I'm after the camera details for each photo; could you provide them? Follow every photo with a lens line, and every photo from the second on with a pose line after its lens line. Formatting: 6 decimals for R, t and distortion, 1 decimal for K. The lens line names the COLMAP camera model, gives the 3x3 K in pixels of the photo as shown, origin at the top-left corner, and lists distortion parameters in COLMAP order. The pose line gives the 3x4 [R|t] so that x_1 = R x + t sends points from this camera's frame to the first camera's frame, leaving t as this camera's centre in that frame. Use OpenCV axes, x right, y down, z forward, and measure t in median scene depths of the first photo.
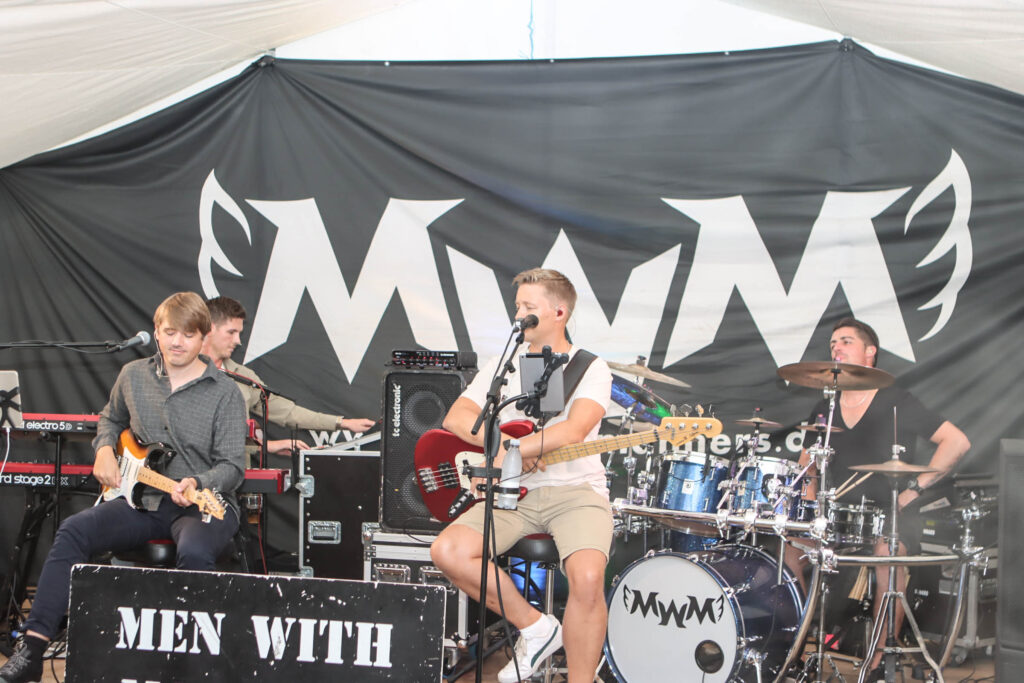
lens RADIAL K [[1695.7, 0, 514.4], [0, 1695.7, 344.2], [0, 0, 1]] dist [-0.066284, 0.000000]
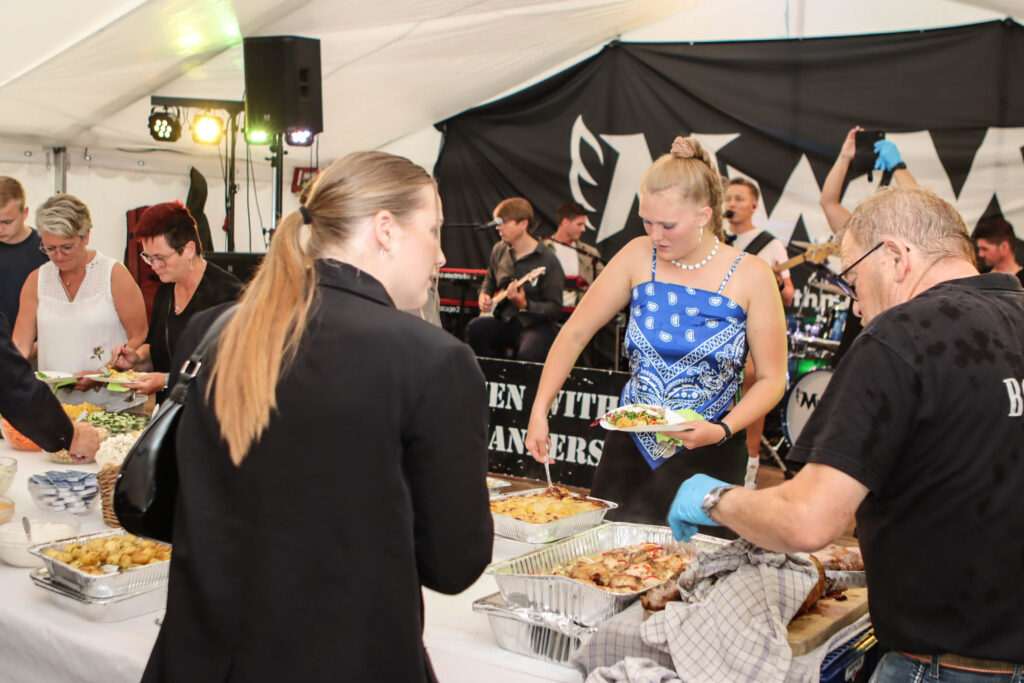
lens RADIAL K [[1245.1, 0, 510.3], [0, 1245.1, 337.5], [0, 0, 1]] dist [-0.046354, 0.000000]
pose [[0.949985, 0.042421, -0.309399, 0.135395], [-0.017331, 0.996366, 0.083397, 0.005369], [0.311813, -0.073864, 0.947268, -0.121840]]
